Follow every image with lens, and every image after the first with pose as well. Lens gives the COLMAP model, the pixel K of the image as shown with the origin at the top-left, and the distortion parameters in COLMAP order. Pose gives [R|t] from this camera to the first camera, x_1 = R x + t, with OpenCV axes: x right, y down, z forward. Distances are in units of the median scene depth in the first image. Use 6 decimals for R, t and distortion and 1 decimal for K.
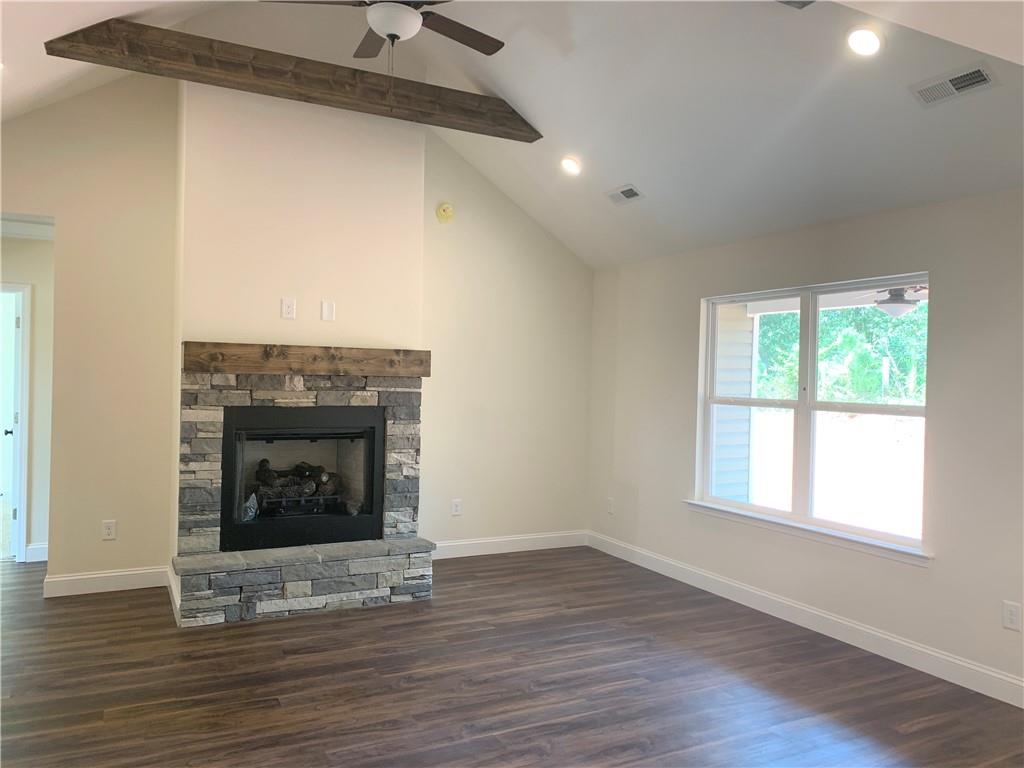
lens RADIAL K [[777.5, 0, 515.2], [0, 777.5, 381.2], [0, 0, 1]] dist [0.091598, -0.178289]
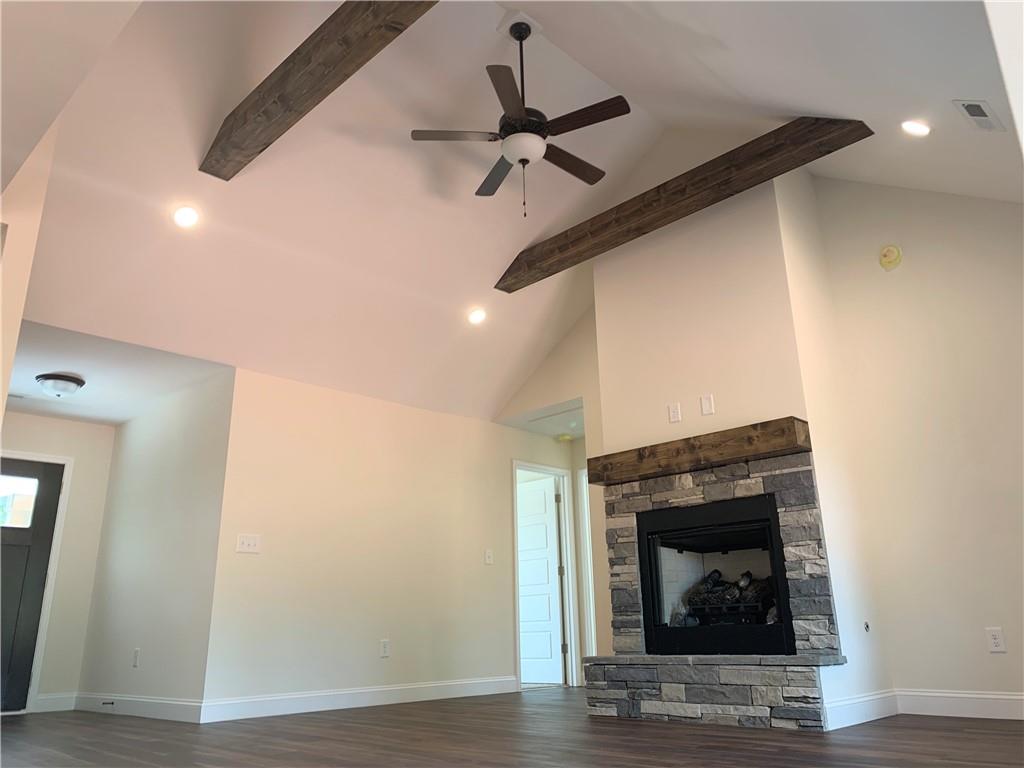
lens RADIAL K [[777.5, 0, 515.2], [0, 777.5, 381.2], [0, 0, 1]] dist [0.091598, -0.178289]
pose [[0.314953, -0.317768, -0.894331, 0.606976], [0.019462, 0.944251, -0.328651, 0.211535], [0.948908, 0.086104, 0.303579, 0.483341]]
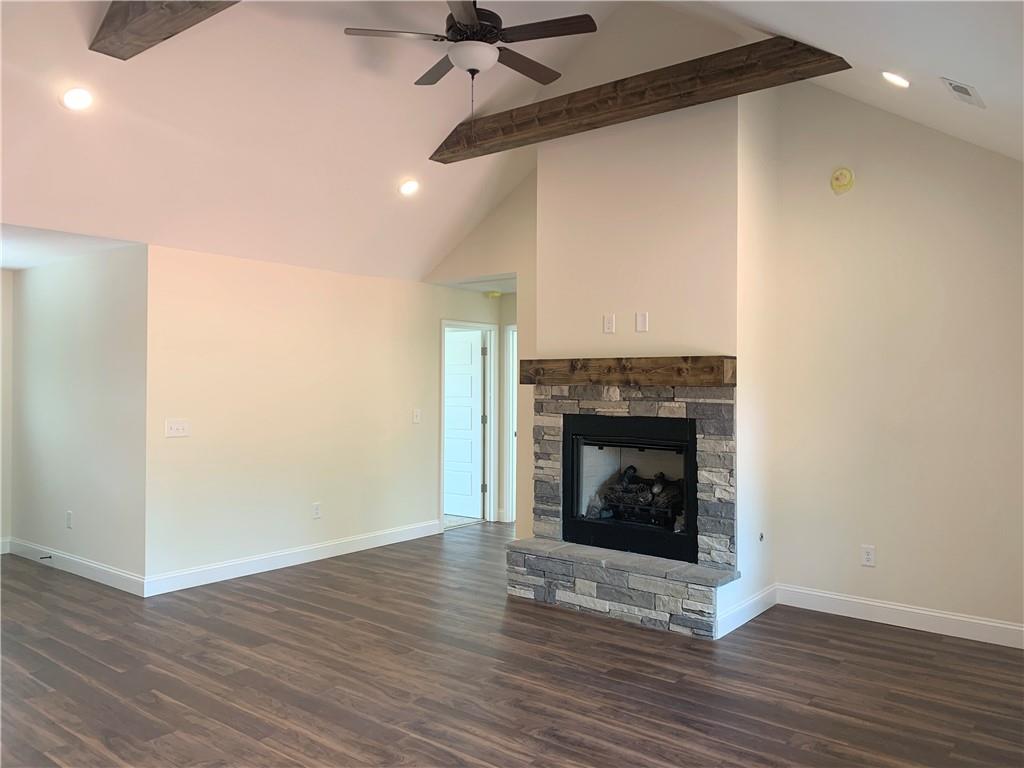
lens RADIAL K [[773.8, 0, 508.8], [0, 773.8, 380.4], [0, 0, 1]] dist [0.103003, -0.147744]
pose [[0.413421, -0.021764, -0.910280, 0.623670], [-0.003389, 0.999671, -0.025440, 0.011731], [0.910534, 0.013603, 0.413211, 0.450250]]
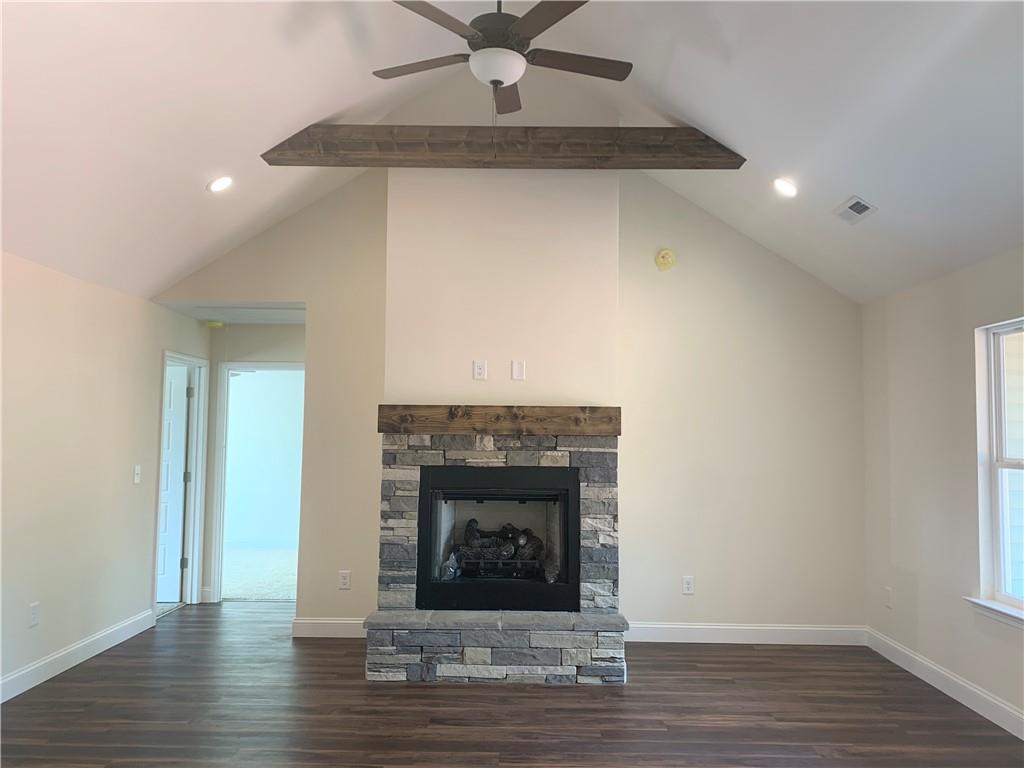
lens RADIAL K [[780.9, 0, 512.0], [0, 780.9, 384.0], [0, 0, 1]] dist [0.102697, -0.176061]
pose [[0.884388, -0.044116, -0.464663, 0.222376], [0.005250, 0.996400, -0.084608, 0.011990], [0.466723, 0.072387, 0.881436, 0.129367]]
